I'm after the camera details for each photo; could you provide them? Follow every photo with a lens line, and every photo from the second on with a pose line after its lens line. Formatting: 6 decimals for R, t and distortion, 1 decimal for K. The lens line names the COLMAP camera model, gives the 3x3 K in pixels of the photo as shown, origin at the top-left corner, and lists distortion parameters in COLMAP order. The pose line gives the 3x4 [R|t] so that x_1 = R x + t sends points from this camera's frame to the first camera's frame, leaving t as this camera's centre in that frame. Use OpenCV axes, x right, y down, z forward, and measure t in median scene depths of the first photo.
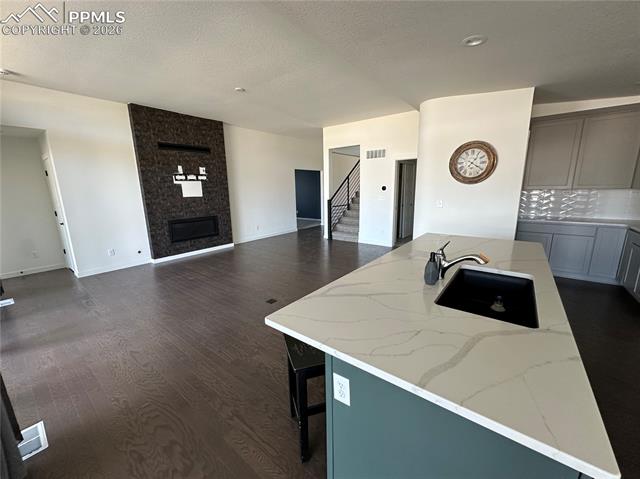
lens RADIAL K [[253.3, 0, 320.0], [0, 253.3, 239.5], [0, 0, 1]] dist [-0.005782, 0.000187]
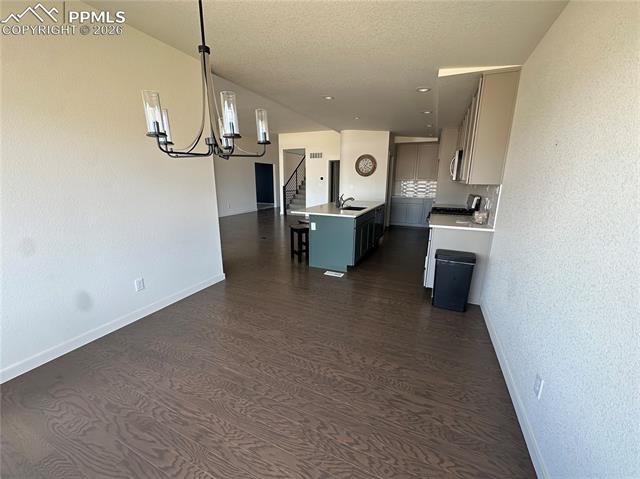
lens RADIAL K [[253.3, 0, 320.0], [0, 253.3, 239.5], [0, 0, 1]] dist [-0.005782, 0.000187]
pose [[0.972477, -0.033765, 0.230540, -0.100802], [0.026184, 0.999014, 0.035866, 0.090807], [-0.231524, -0.028843, 0.972402, -0.403488]]
